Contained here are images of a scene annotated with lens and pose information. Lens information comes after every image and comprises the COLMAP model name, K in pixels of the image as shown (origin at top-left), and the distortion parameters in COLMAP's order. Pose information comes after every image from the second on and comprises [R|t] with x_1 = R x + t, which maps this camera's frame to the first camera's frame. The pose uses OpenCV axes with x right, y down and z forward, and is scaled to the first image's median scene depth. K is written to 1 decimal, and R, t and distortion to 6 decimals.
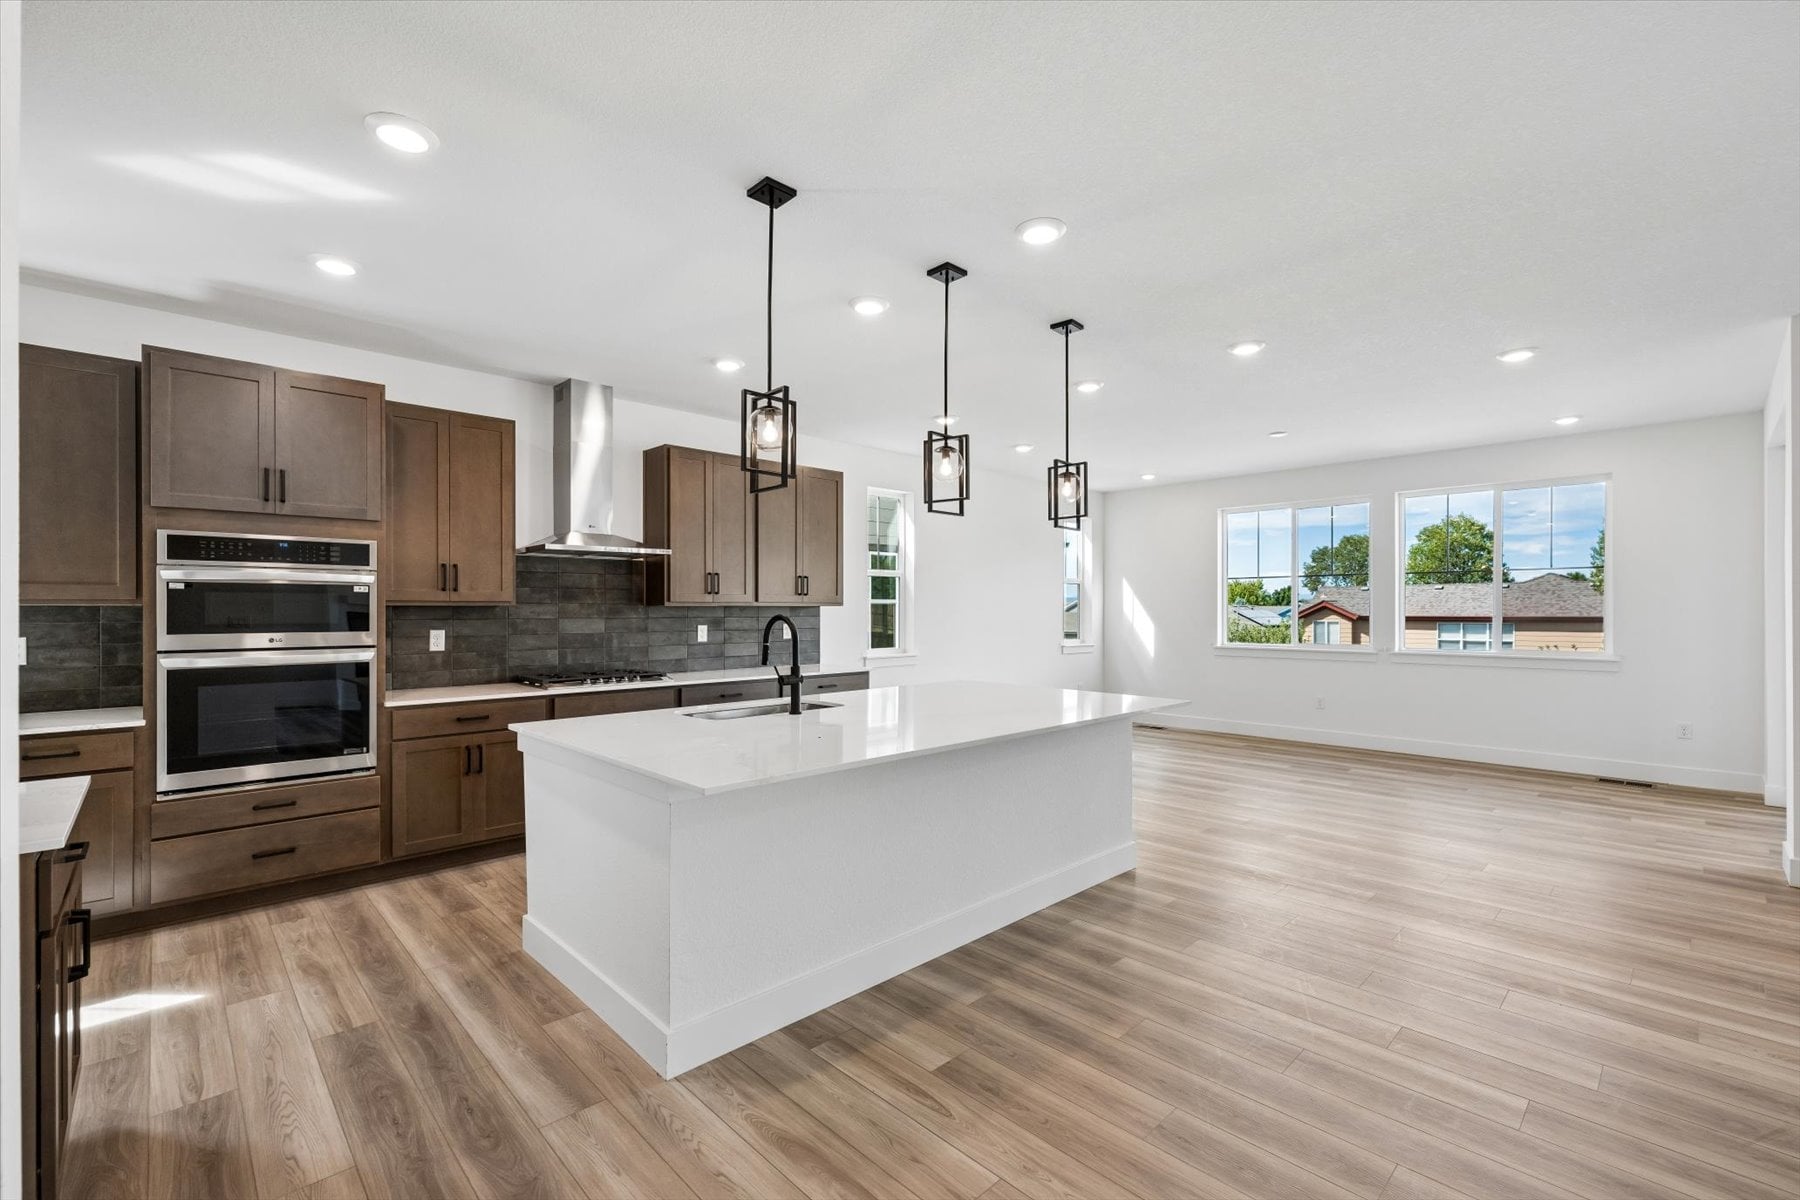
lens RADIAL K [[768.7, 0, 901.8], [0, 768.7, 609.6], [0, 0, 1]] dist [0.001457, 0.000058]
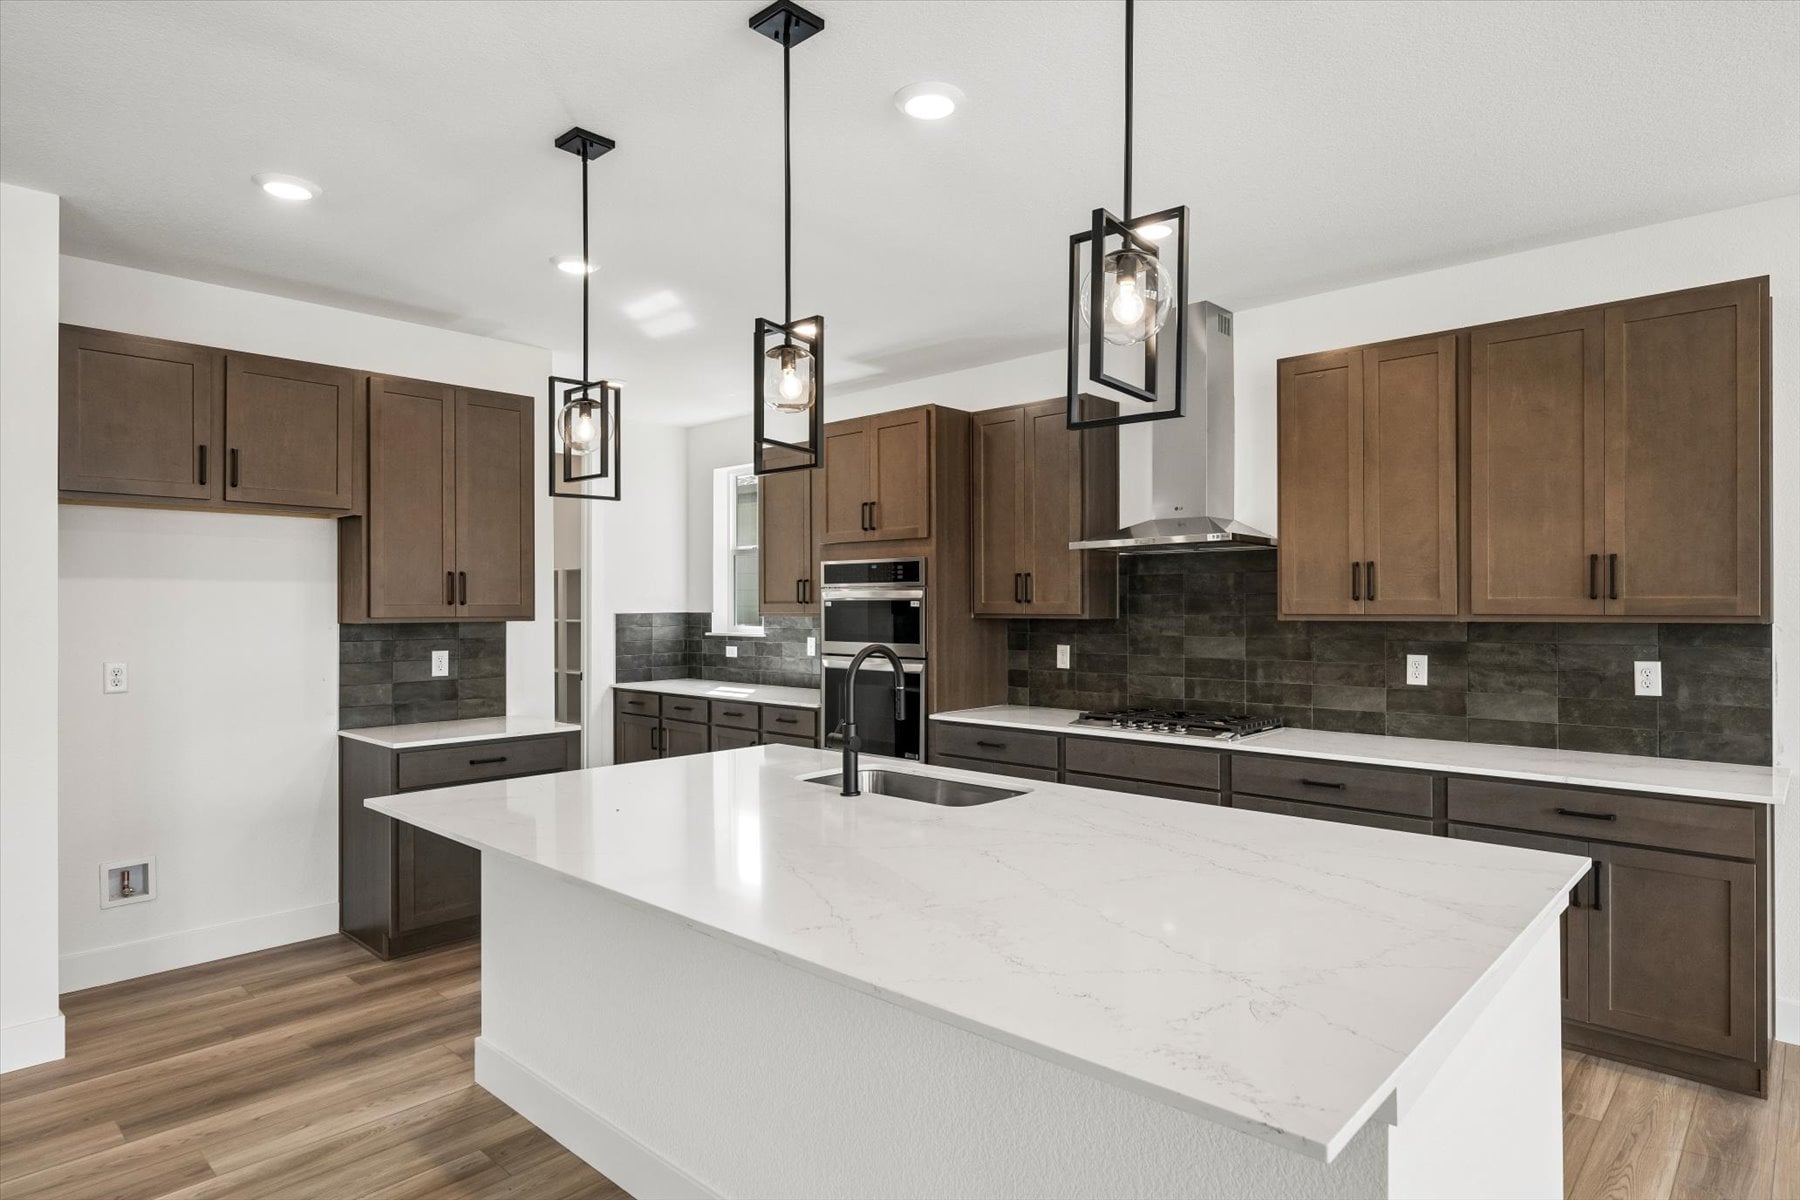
lens RADIAL K [[997.7, 0, 910.3], [0, 997.7, 607.6], [0, 0, 1]] dist [-0.000161, 0.002606]
pose [[0.061432, 0.004336, -0.998102, 0.524478], [0.002937, 0.999985, 0.004525, -0.021989], [0.998107, -0.003210, 0.061418, 0.720054]]
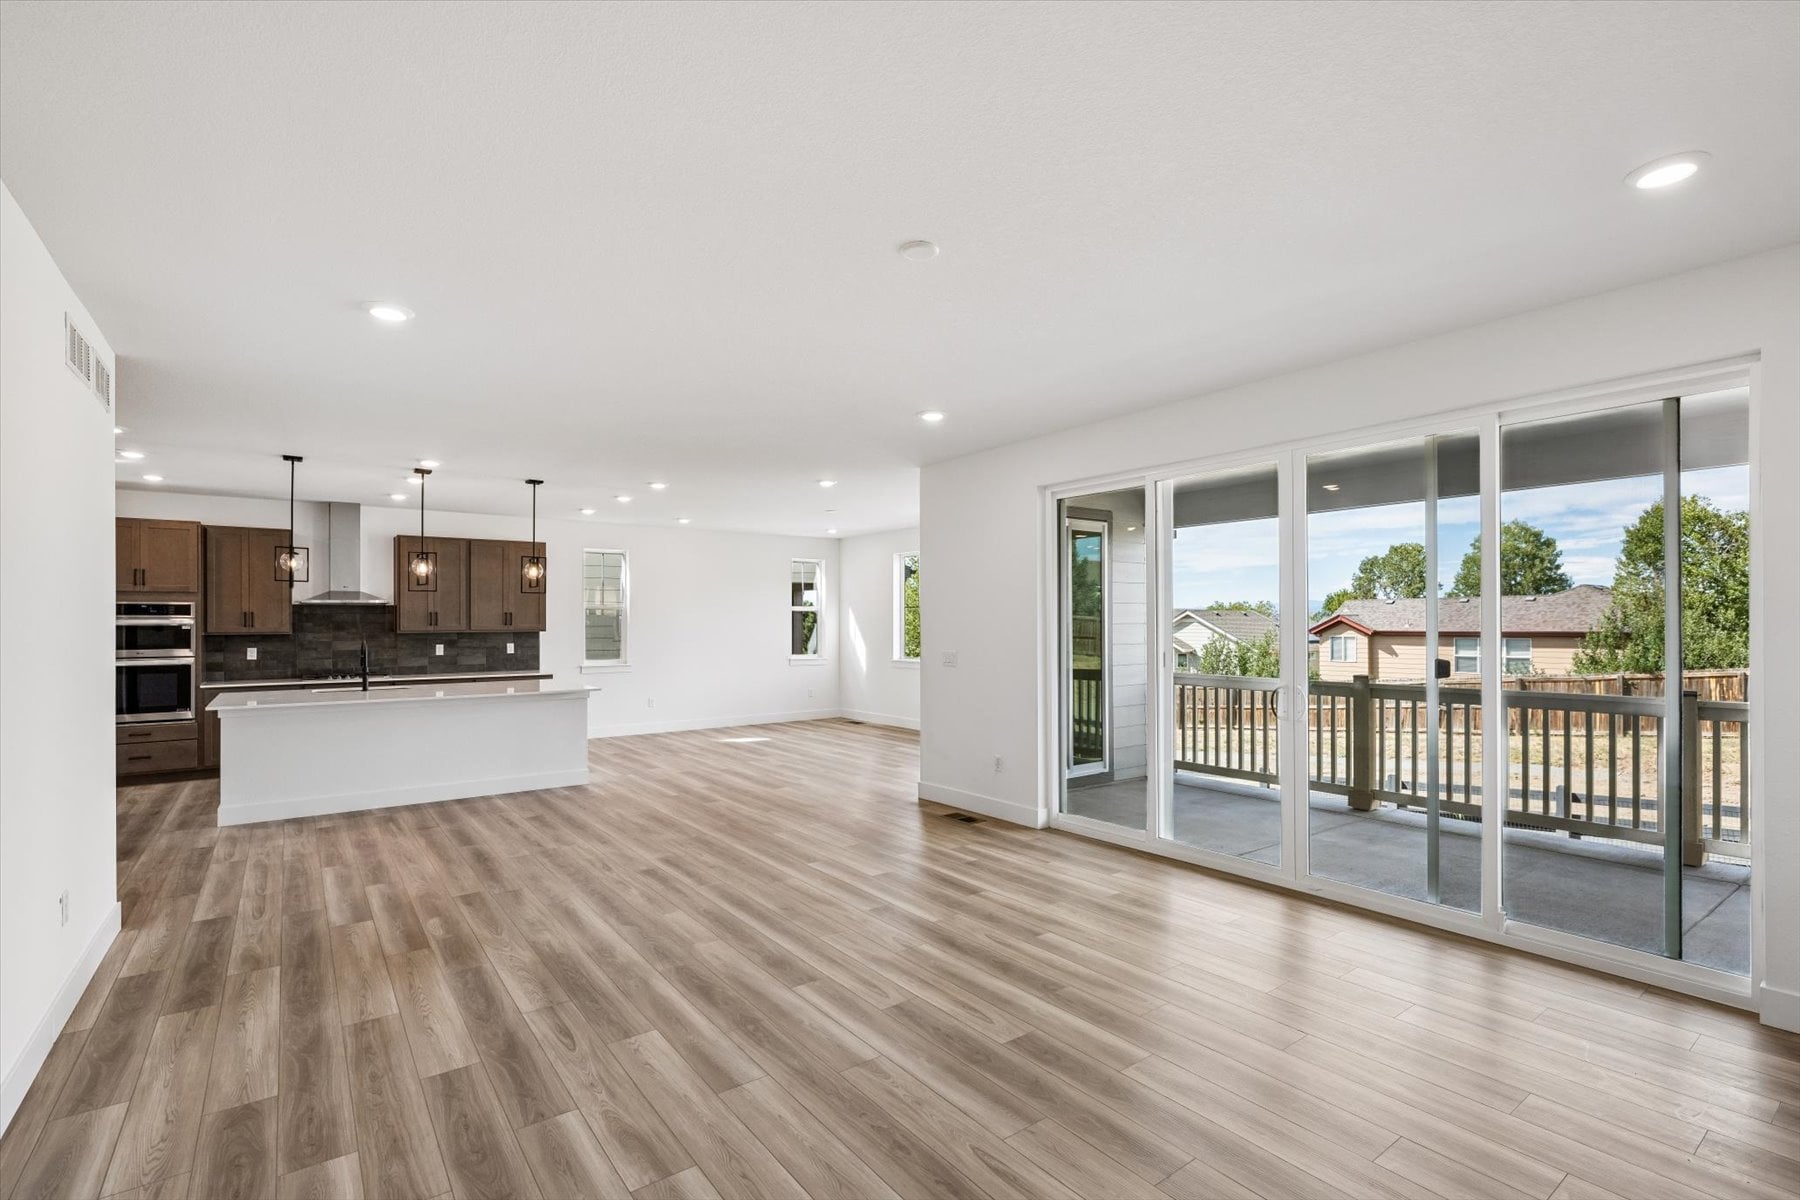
lens RADIAL K [[844.4, 0, 900.6], [0, 844.4, 597.4], [0, 0, 1]] dist [0.004691, -0.000671]
pose [[0.990530, -0.006945, -0.137121, 1.103272], [0.002794, 0.999533, -0.030441, -0.025144], [0.137269, 0.029769, 0.990086, -0.705058]]
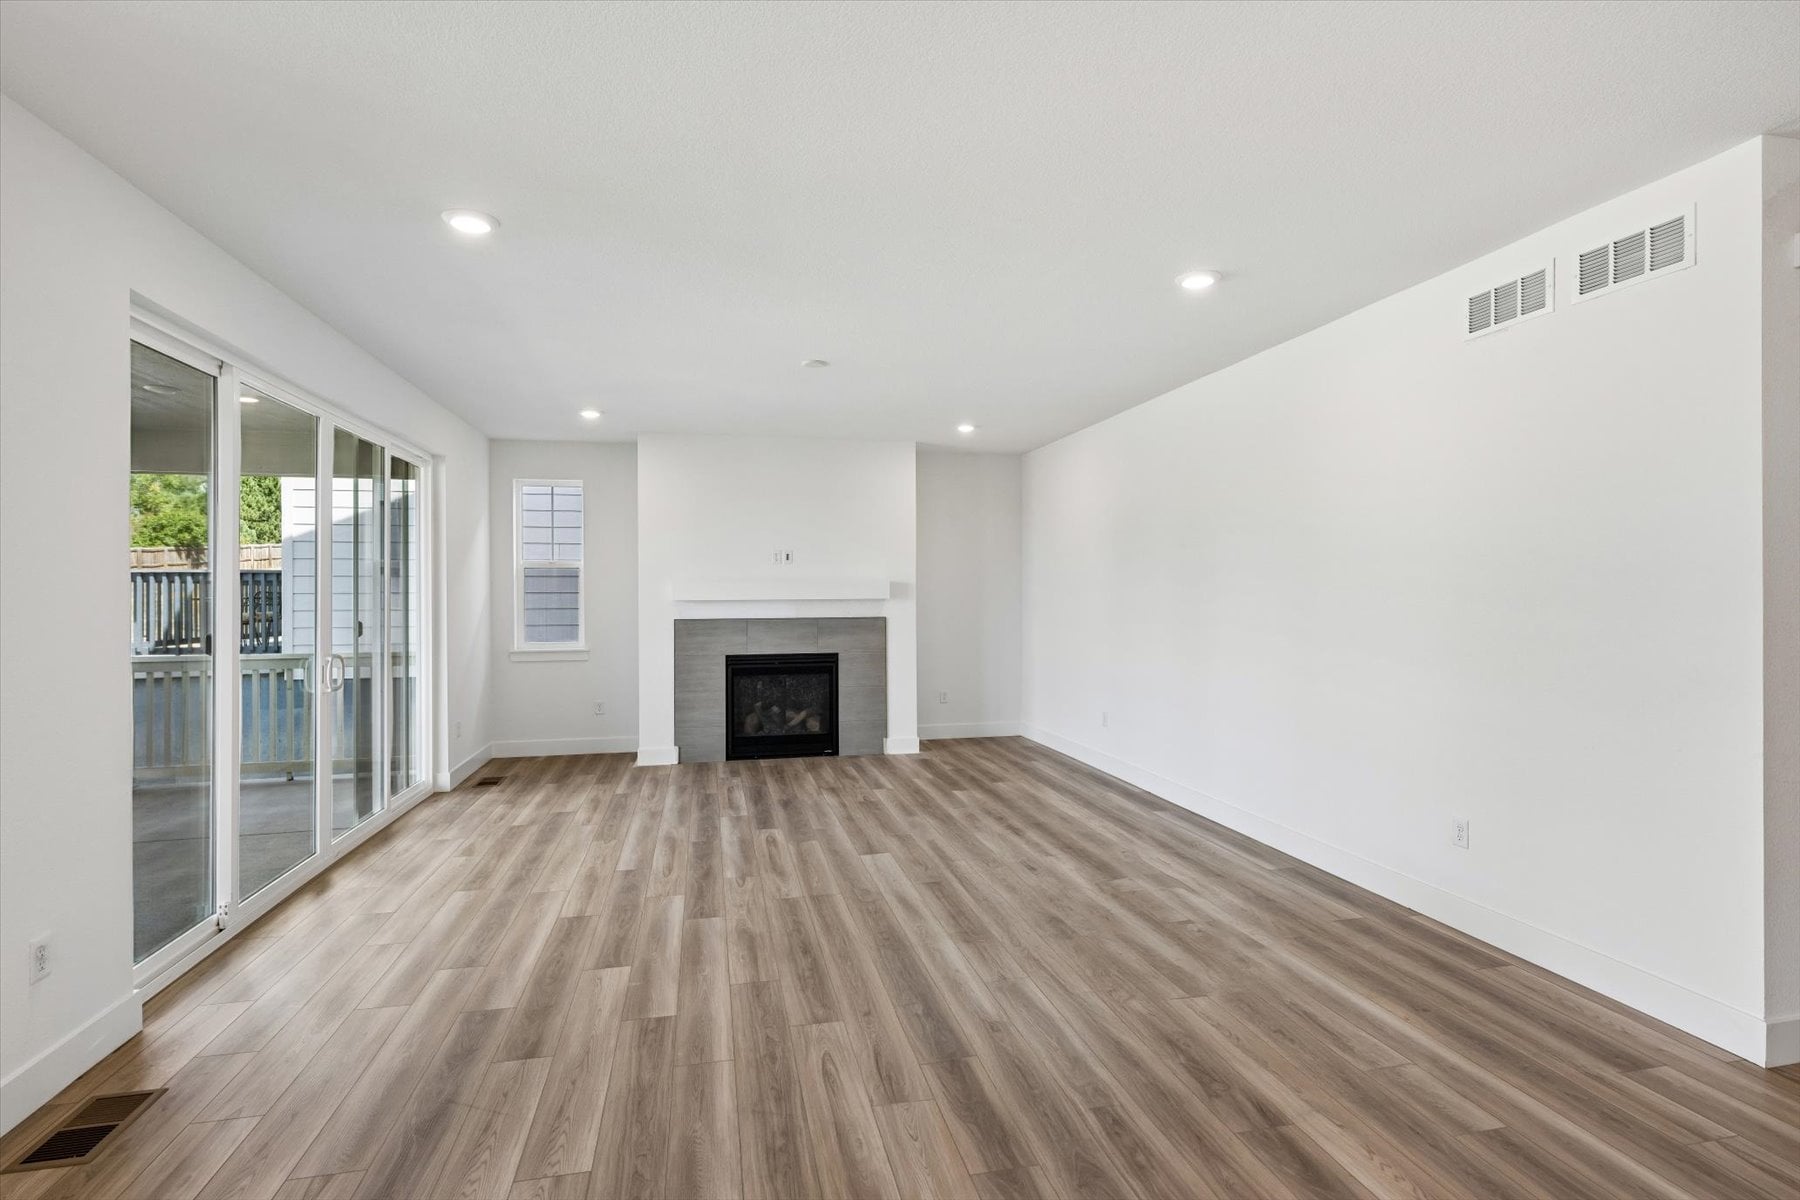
lens RADIAL K [[883.1, 0, 902.2], [0, 883.1, 584.0], [0, 0, 1]] dist [0.006208, -0.000557]
pose [[-0.853556, 0.011821, 0.520867, 0.344811], [0.005643, 0.999894, -0.013444, -0.015568], [-0.520971, -0.008536, -0.853532, 0.851693]]
